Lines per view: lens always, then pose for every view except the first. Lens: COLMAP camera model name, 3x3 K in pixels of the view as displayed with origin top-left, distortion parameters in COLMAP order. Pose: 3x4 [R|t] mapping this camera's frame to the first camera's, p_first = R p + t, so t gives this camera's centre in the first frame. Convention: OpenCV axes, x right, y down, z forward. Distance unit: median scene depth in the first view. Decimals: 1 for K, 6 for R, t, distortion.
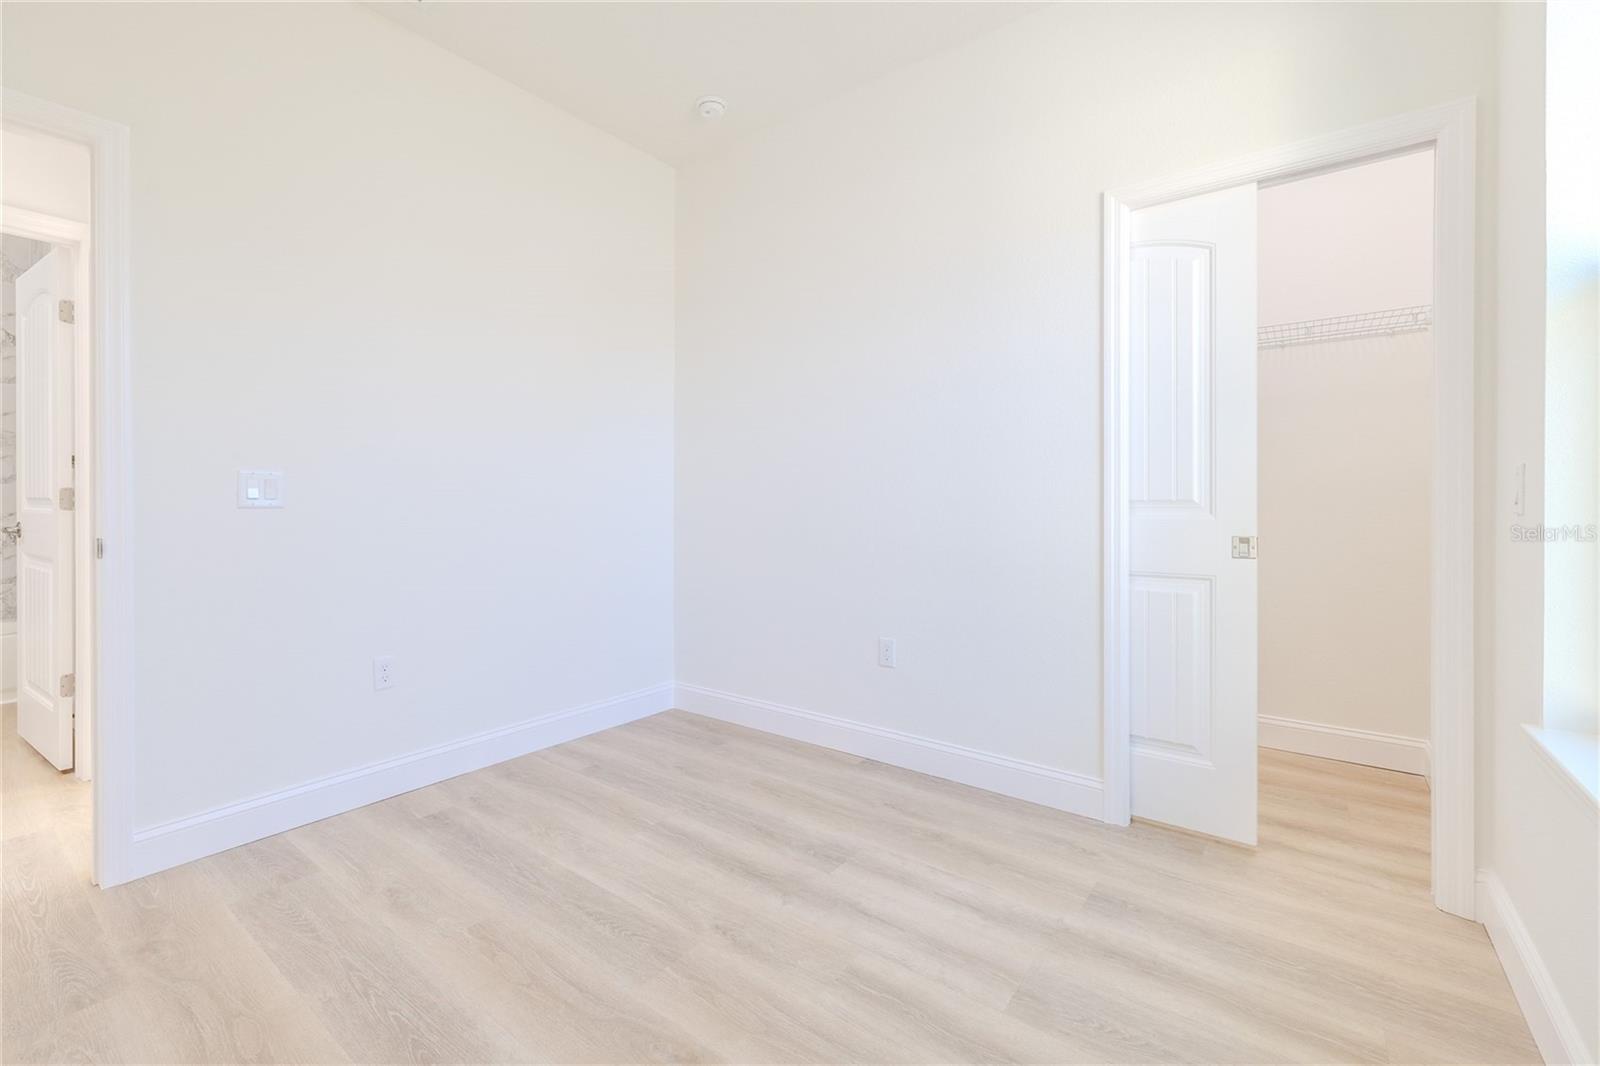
lens RADIAL K [[670.3, 0, 762.6], [0, 670.3, 508.7], [0, 0, 1]] dist [0.001703, 0.000201]
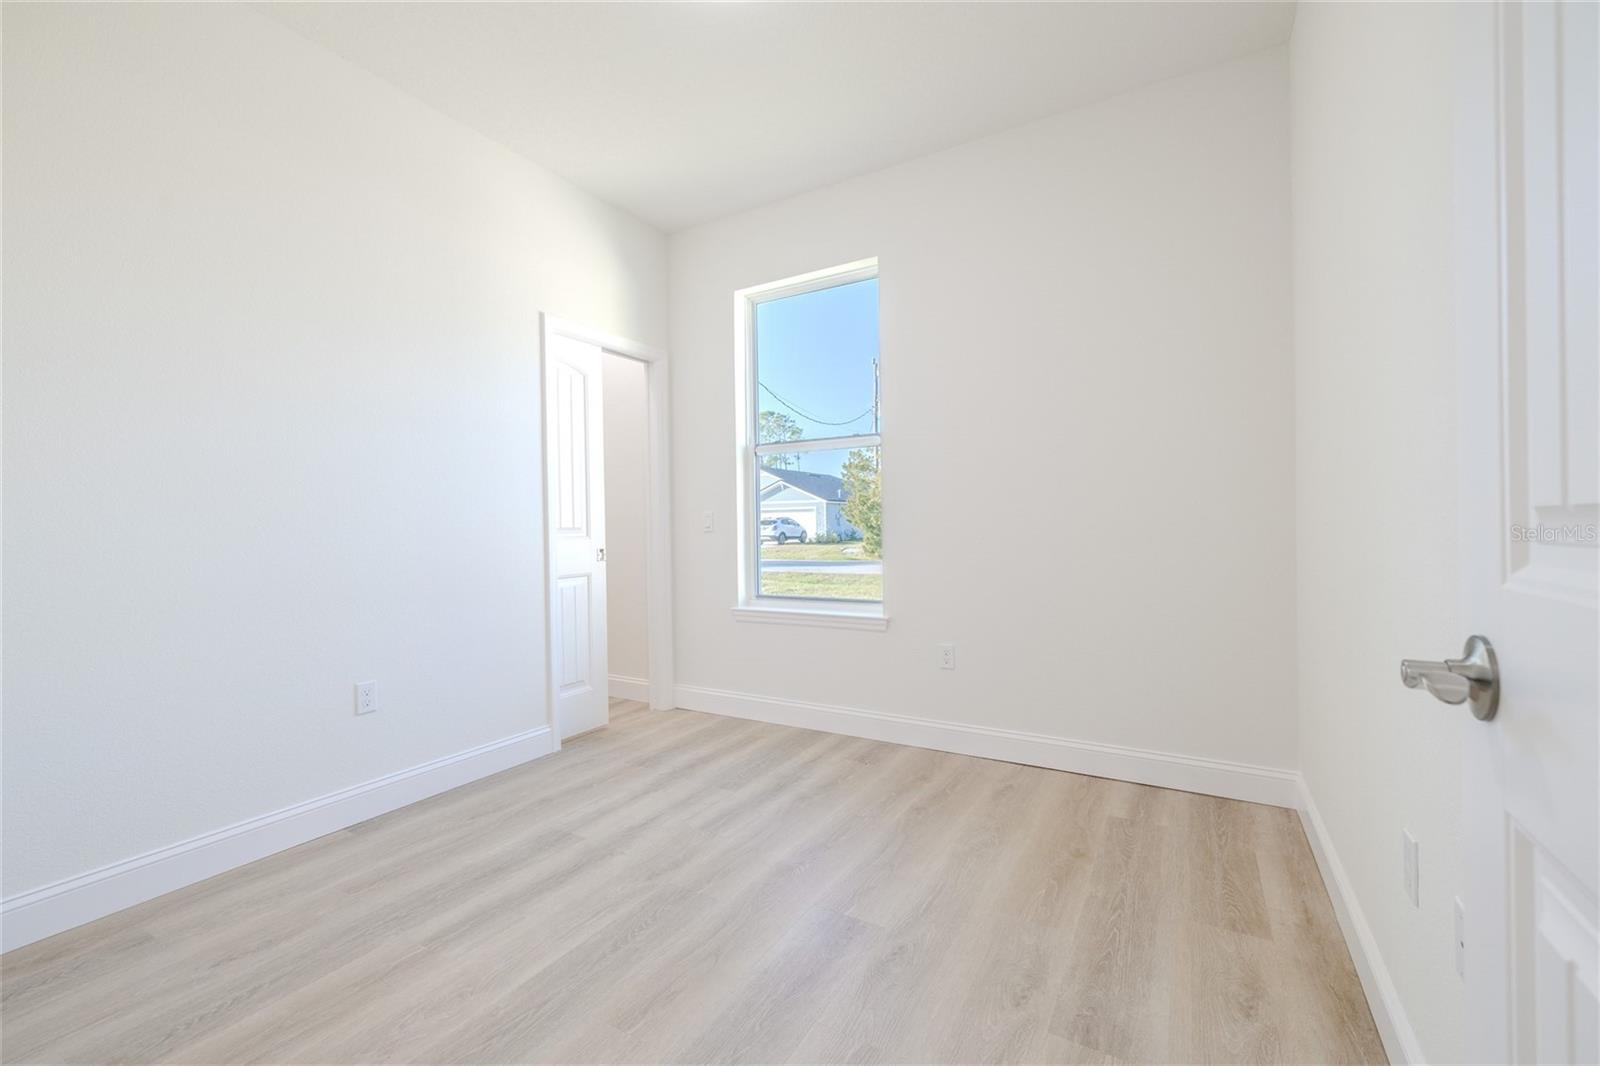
lens RADIAL K [[670.3, 0, 796.9], [0, 670.3, 526.5], [0, 0, 1]] dist [0.001703, 0.000201]
pose [[-0.127460, -0.000621, 0.991844, -1.068684], [0.024077, 0.999703, 0.003720, -0.009290], [-0.991551, 0.024355, -0.127407, 0.716559]]
